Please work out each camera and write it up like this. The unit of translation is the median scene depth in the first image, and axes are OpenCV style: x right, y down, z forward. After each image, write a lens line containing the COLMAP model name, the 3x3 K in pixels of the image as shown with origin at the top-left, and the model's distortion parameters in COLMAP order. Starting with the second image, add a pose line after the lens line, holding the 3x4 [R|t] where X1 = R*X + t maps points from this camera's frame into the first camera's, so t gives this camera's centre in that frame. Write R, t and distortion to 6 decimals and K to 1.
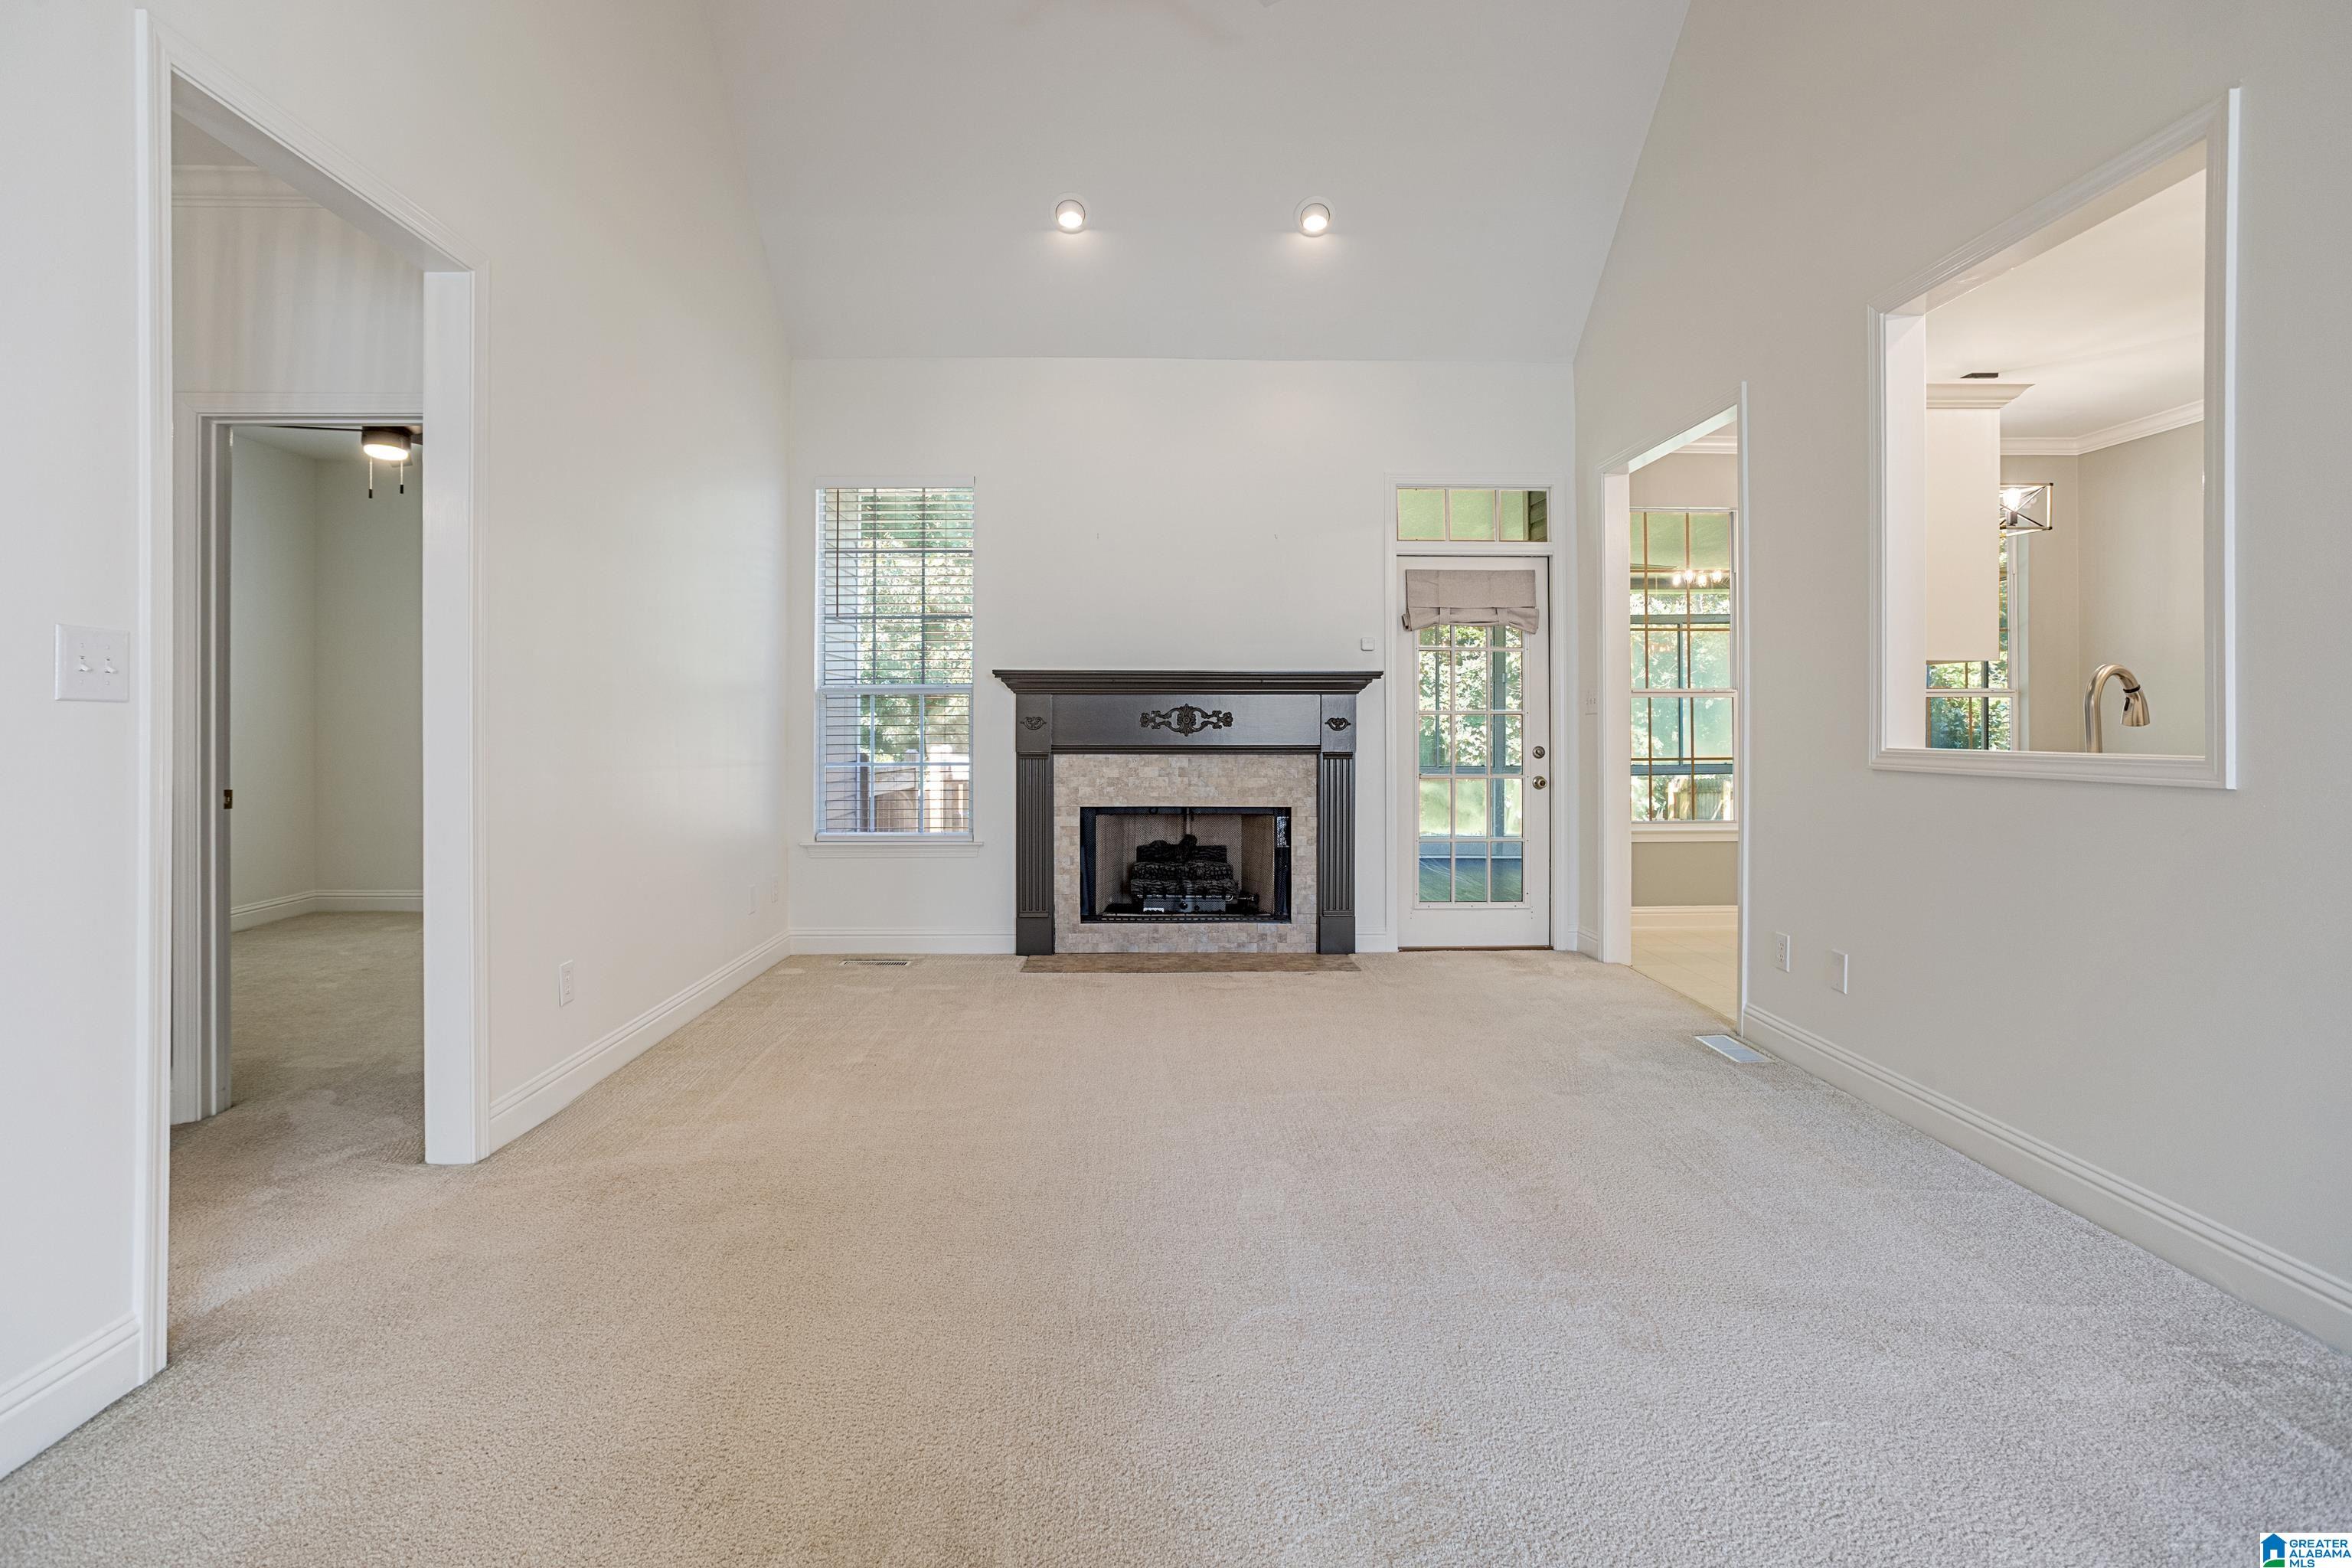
lens RADIAL K [[1169.7, 0, 1181.7], [0, 1169.7, 768.1], [0, 0, 1]] dist [-0.000603, -0.000262]
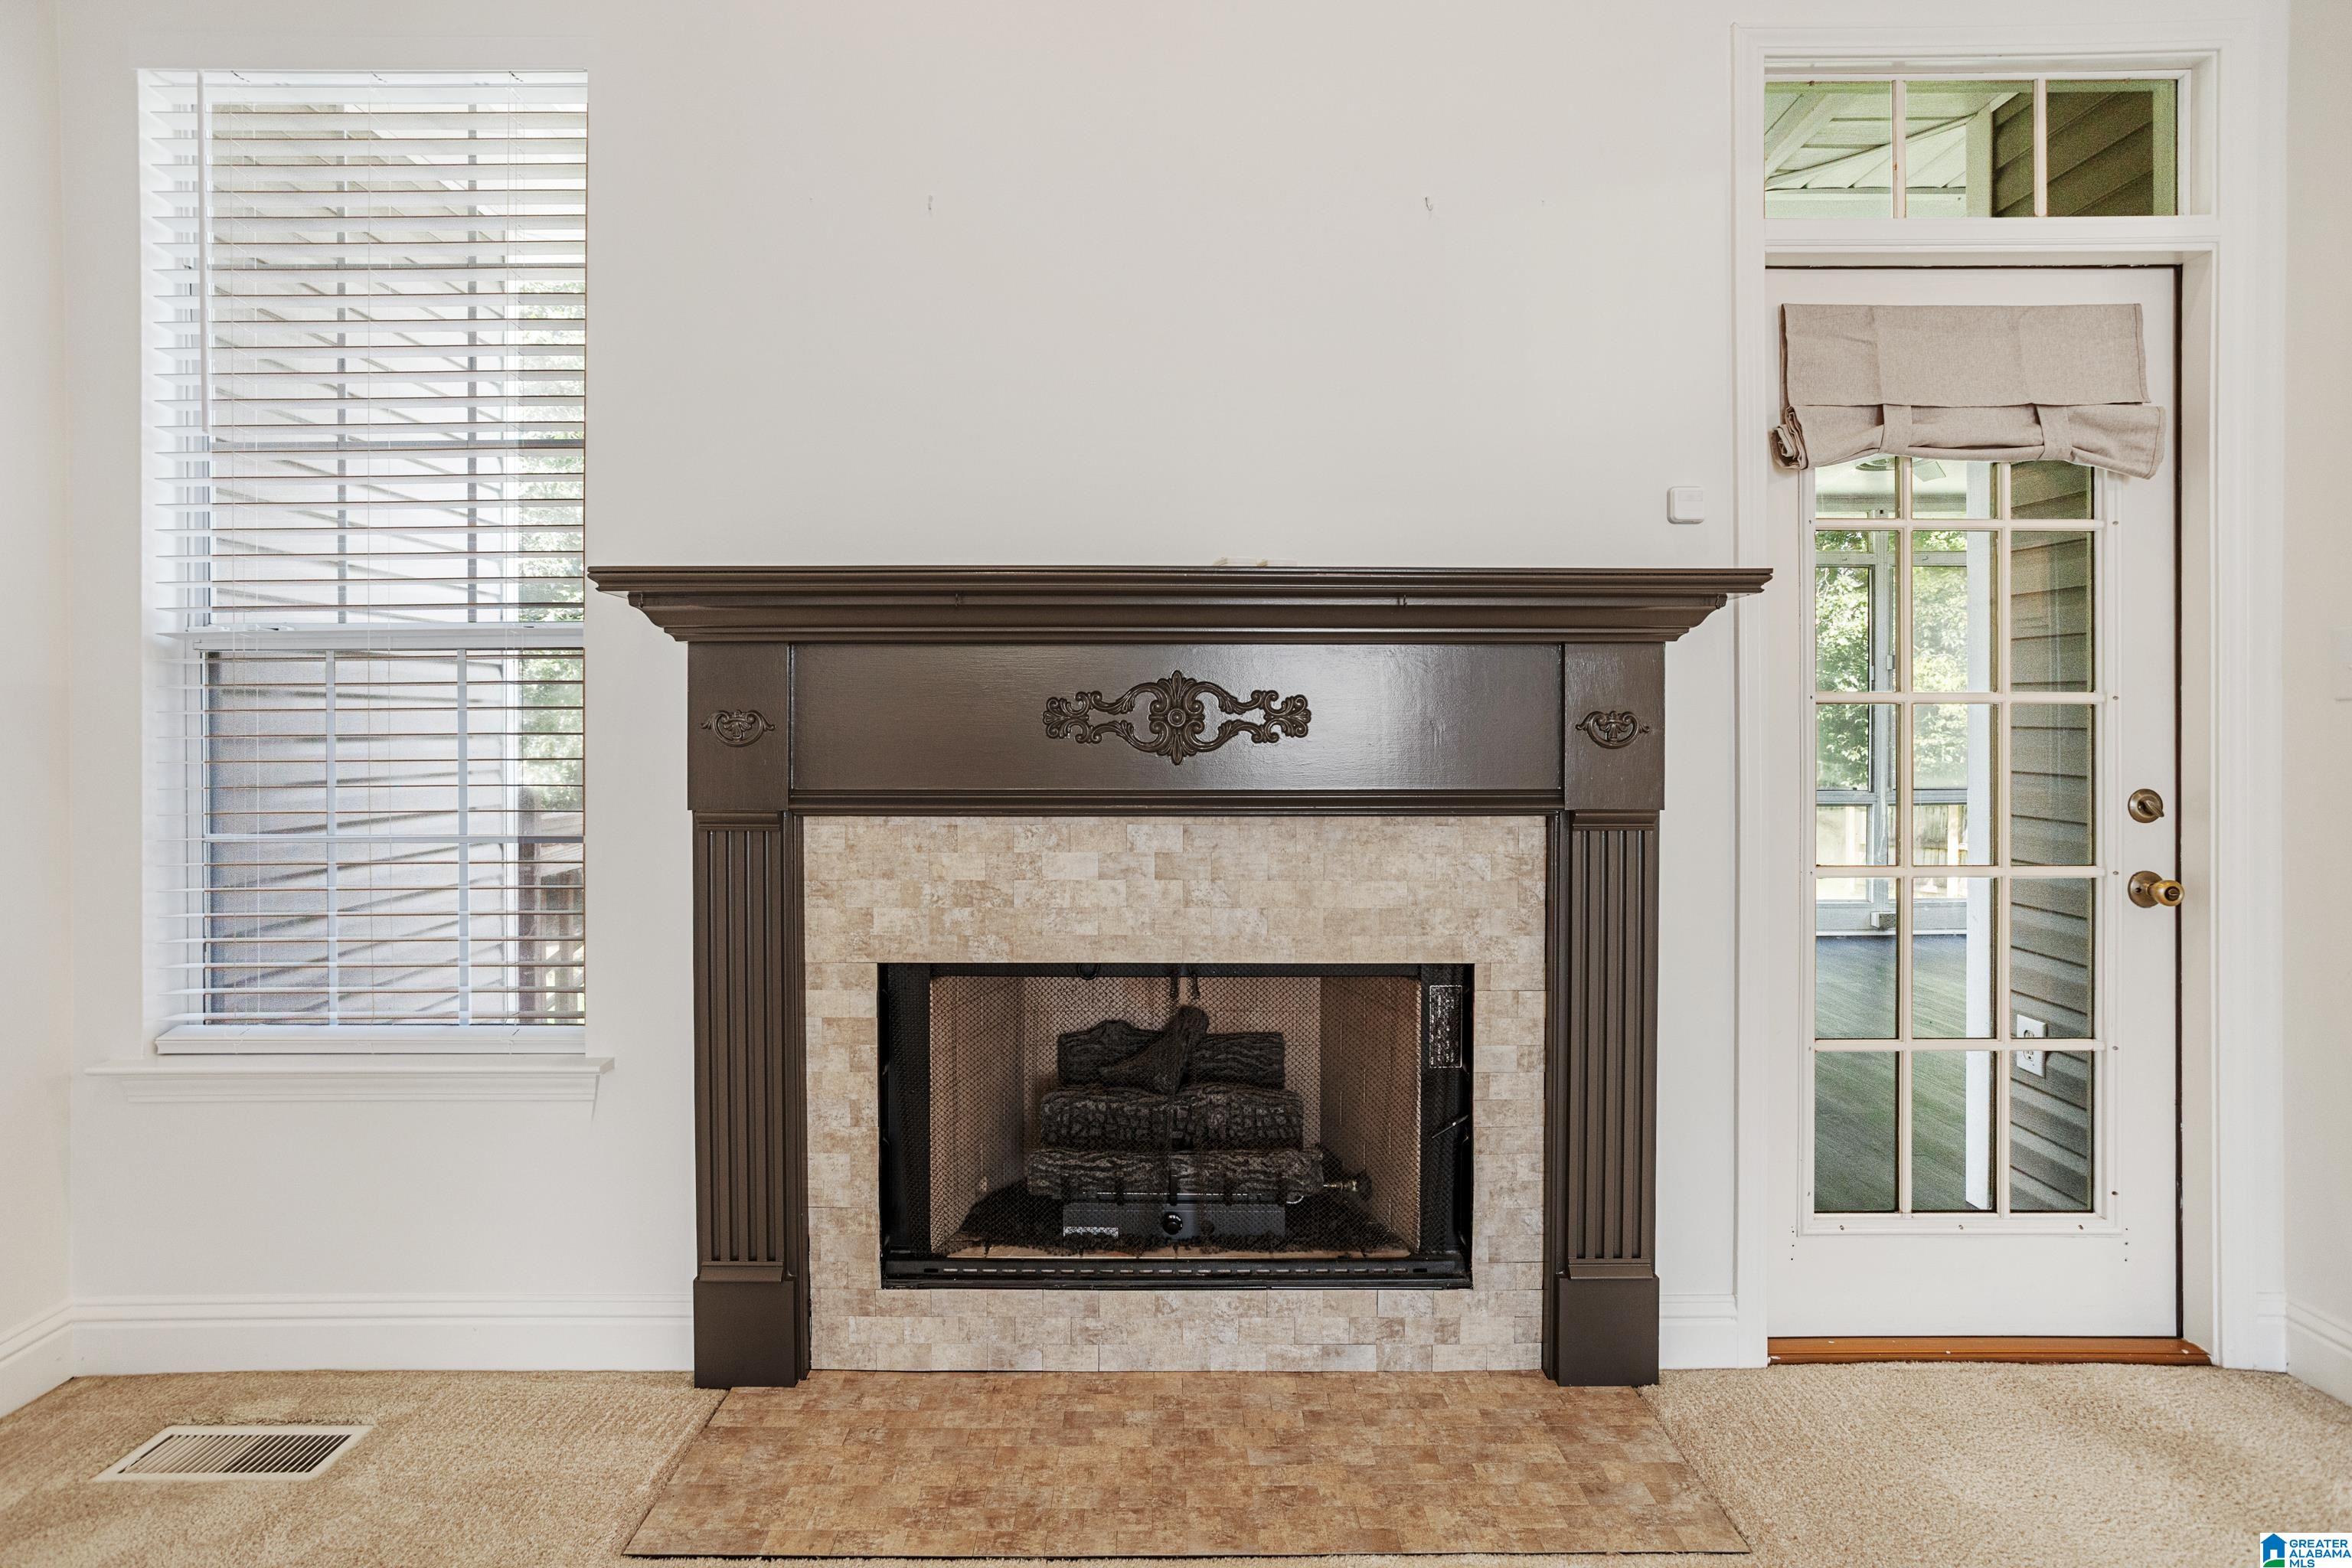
lens RADIAL K [[1169.7, 0, 1164.0], [0, 1169.7, 773.0], [0, 0, 1]] dist [-0.000603, -0.000262]
pose [[0.999555, -0.000360, -0.029826, 0.010441], [0.000340, 1.000000, -0.000660, -0.024264], [0.029826, 0.000649, 0.999555, 0.645350]]
